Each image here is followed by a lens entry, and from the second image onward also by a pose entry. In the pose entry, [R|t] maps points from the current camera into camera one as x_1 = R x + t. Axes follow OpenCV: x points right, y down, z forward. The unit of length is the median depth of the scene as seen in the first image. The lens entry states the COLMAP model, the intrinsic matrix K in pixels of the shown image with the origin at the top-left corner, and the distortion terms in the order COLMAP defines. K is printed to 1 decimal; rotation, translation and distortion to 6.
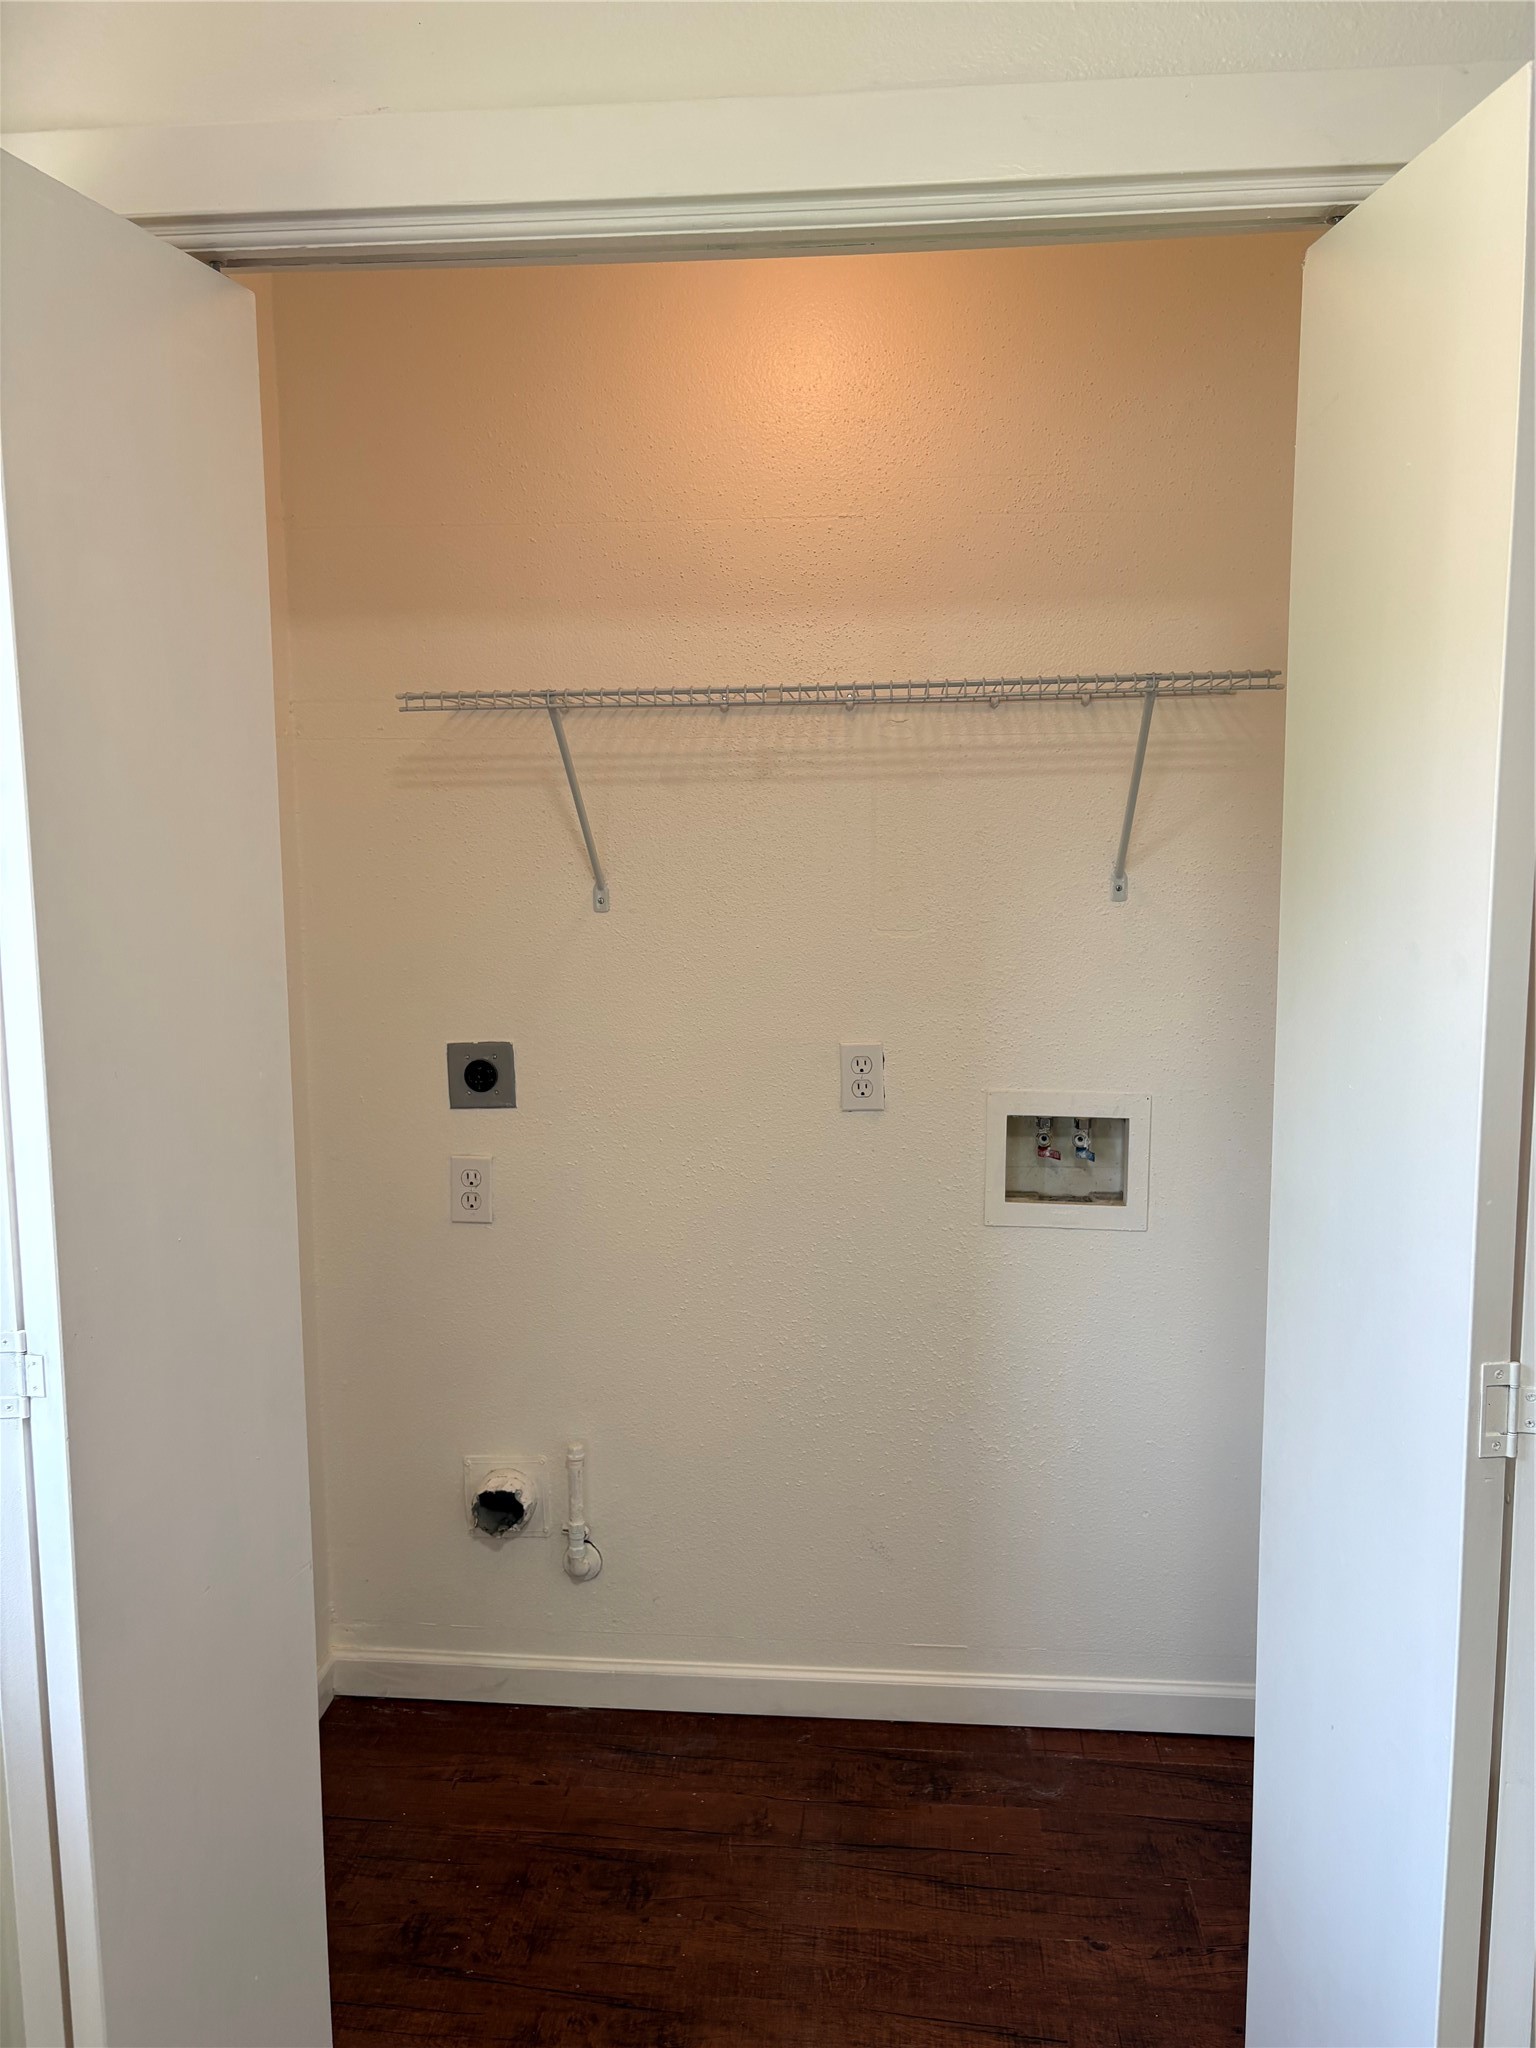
lens RADIAL K [[1554.7, 0, 762.2], [0, 1554.7, 1037.9], [0, 0, 1]] dist [0.051150, -0.052257]
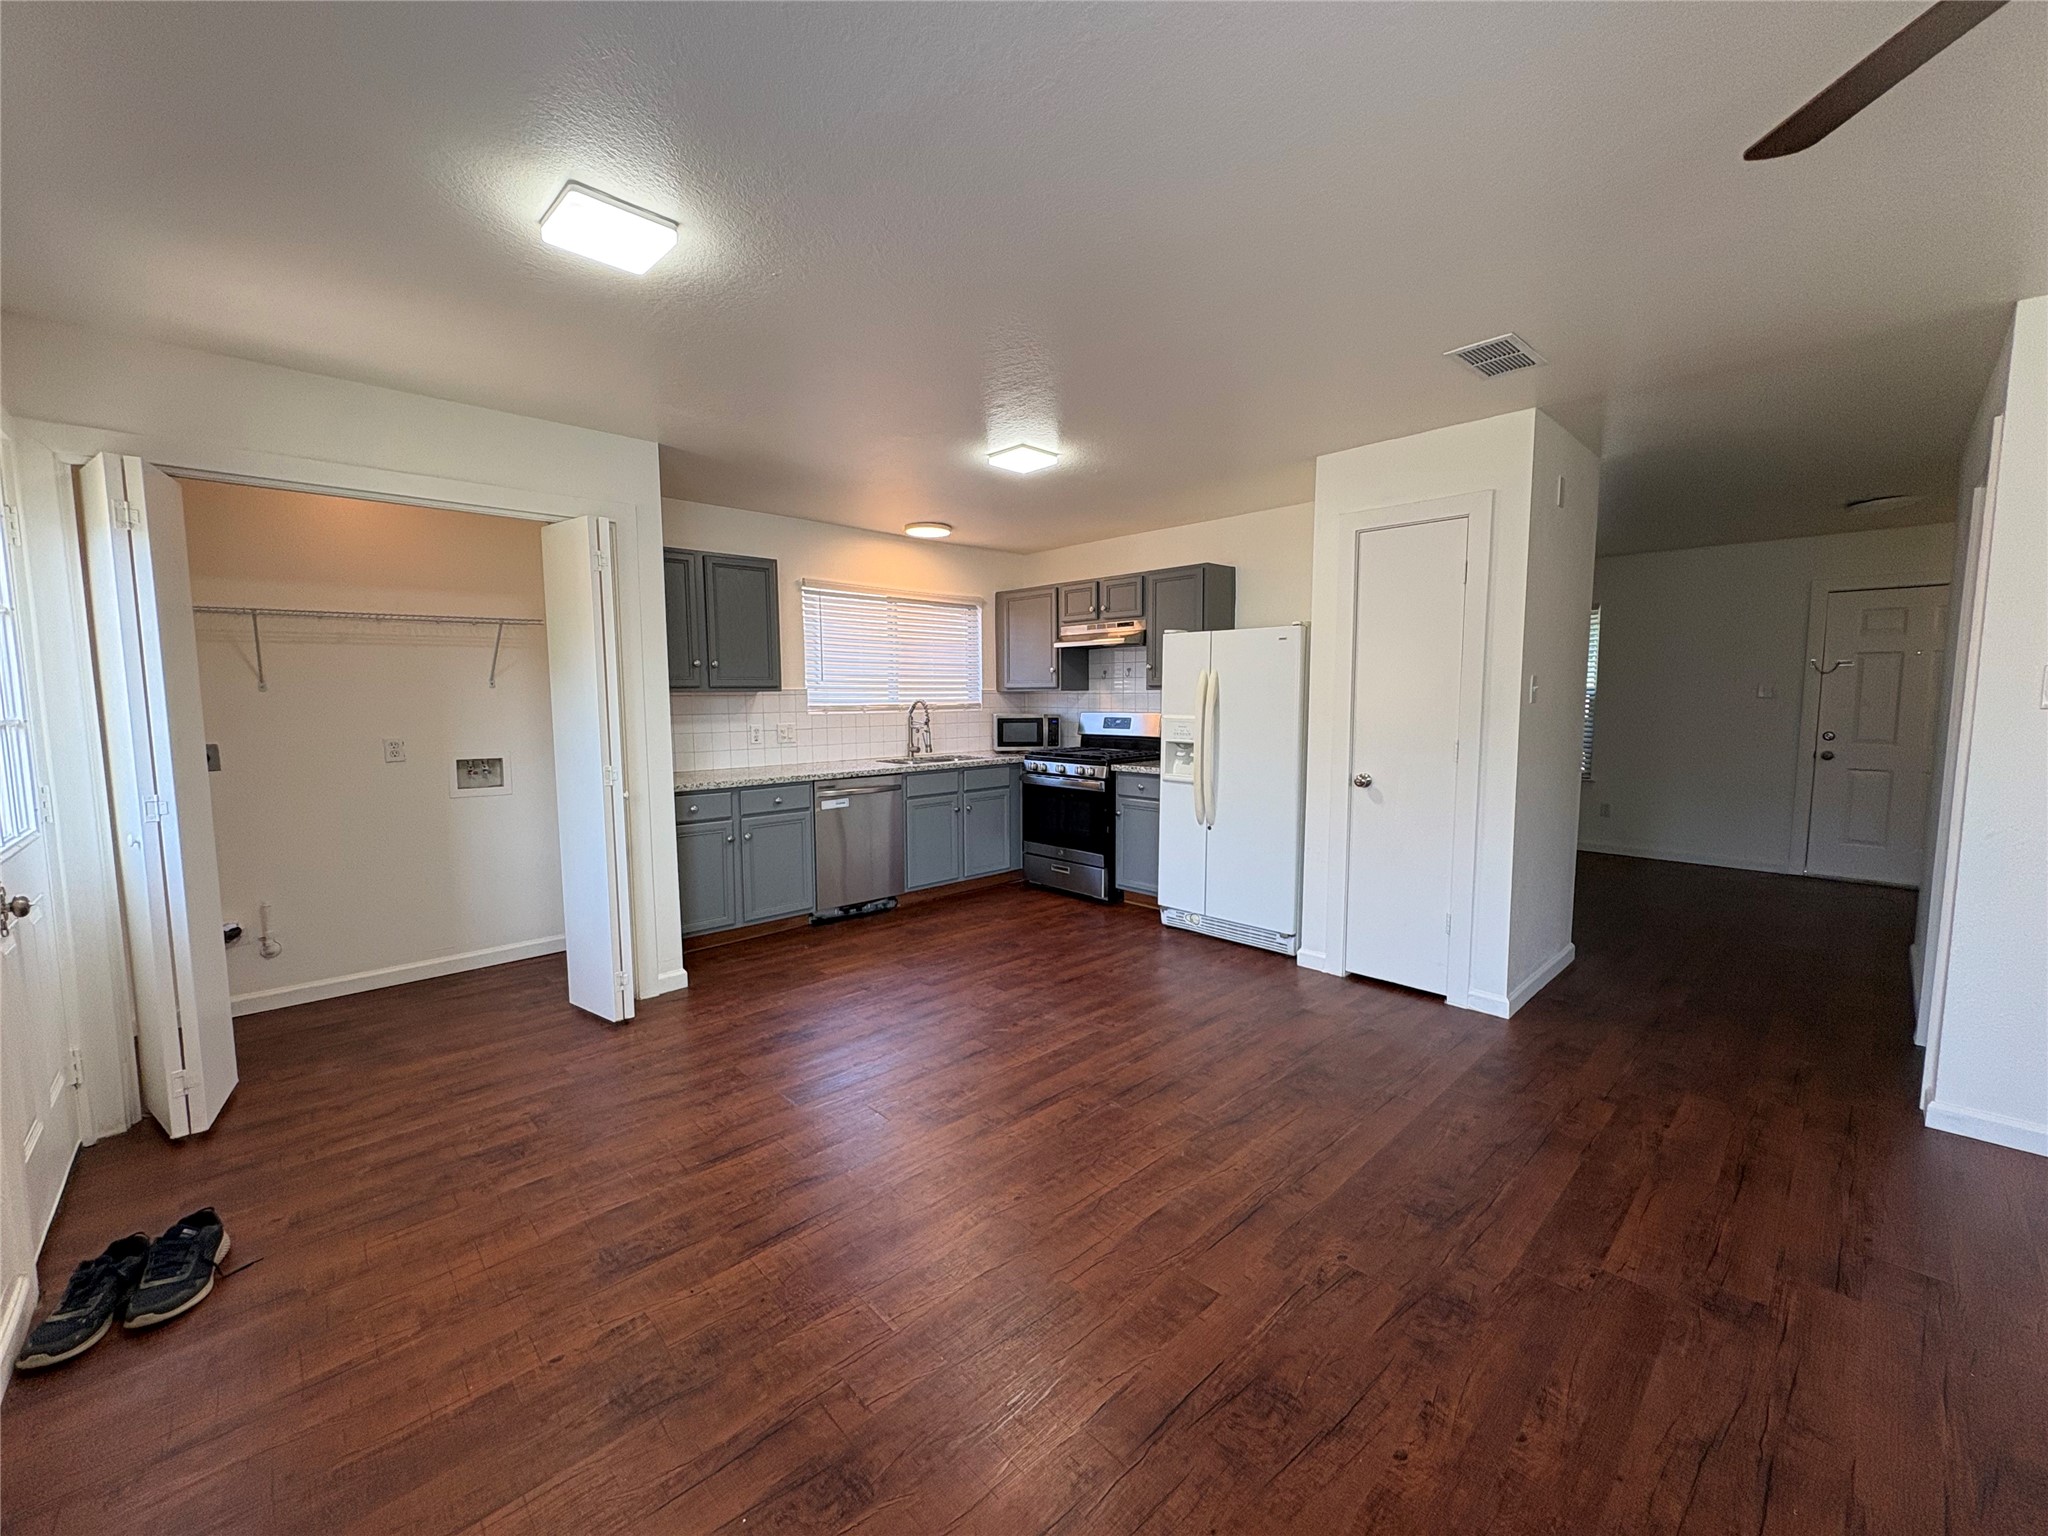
lens RADIAL K [[817.3, 0, 1028.7], [0, 817.3, 765.9], [0, 0, 1]] dist [0.002022, 0.001107]
pose [[0.654948, -0.066184, 0.752770, -0.304476], [0.097123, 0.995268, 0.003003, 0.163092], [-0.749407, 0.071144, 0.658277, -0.850000]]
